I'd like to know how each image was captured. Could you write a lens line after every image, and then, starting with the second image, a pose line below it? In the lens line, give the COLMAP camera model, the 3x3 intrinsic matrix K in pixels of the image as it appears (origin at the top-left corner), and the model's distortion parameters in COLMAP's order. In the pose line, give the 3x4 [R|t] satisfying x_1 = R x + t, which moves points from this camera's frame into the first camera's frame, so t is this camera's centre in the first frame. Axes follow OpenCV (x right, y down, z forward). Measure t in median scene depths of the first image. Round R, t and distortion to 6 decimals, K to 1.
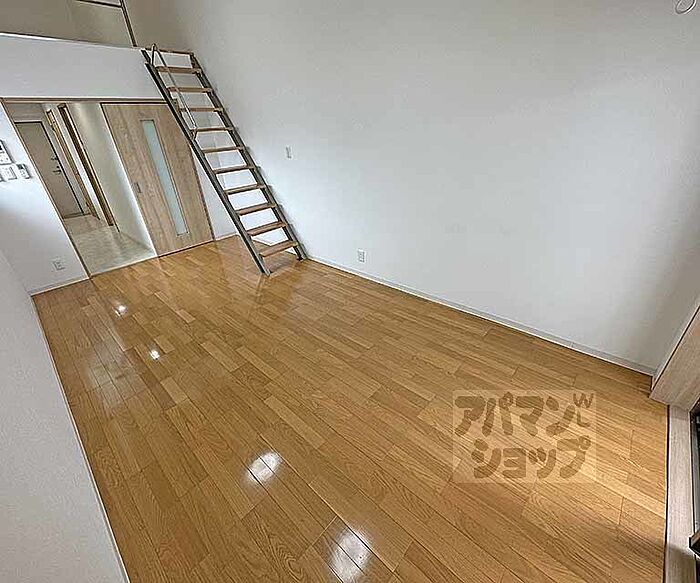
lens RADIAL K [[310.3, 0, 344.8], [0, 310.3, 287.7], [0, 0, 1]] dist [0.002752, -0.001059]
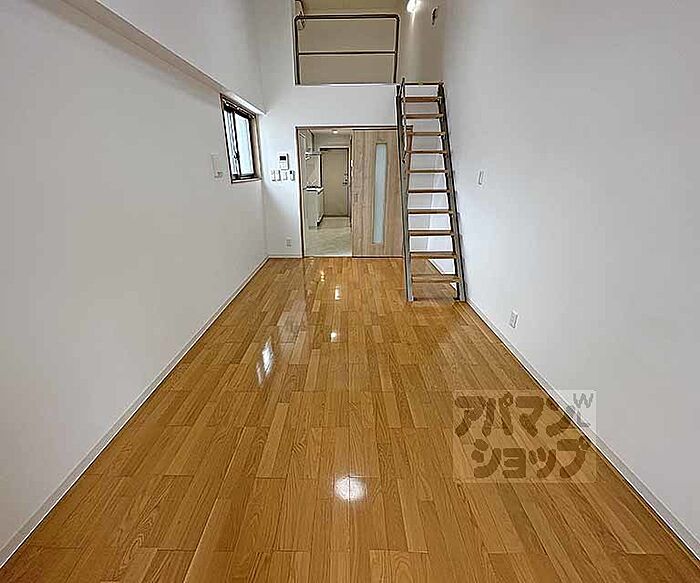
lens RADIAL K [[310.3, 0, 340.0], [0, 310.3, 286.4], [0, 0, 1]] dist [0.002752, -0.001059]
pose [[0.668154, 0.313695, -0.674660, 0.207074], [-0.375569, 0.924969, 0.058132, -0.052929], [0.642275, 0.214540, 0.735836, 0.158138]]
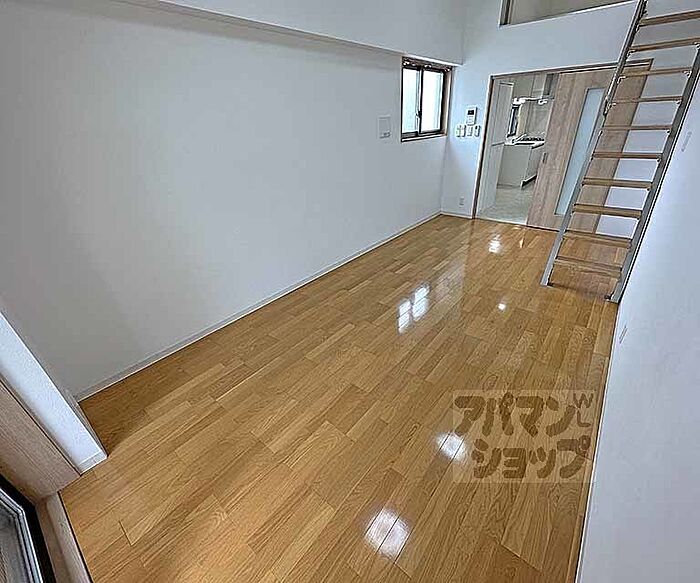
lens RADIAL K [[310.3, 0, 365.5], [0, 310.3, 285.5], [0, 0, 1]] dist [0.002752, -0.001059]
pose [[0.086606, 0.520337, -0.849558, 0.384137], [-0.435960, 0.786571, 0.437316, -0.180718], [0.895789, 0.332499, 0.294968, 0.304968]]
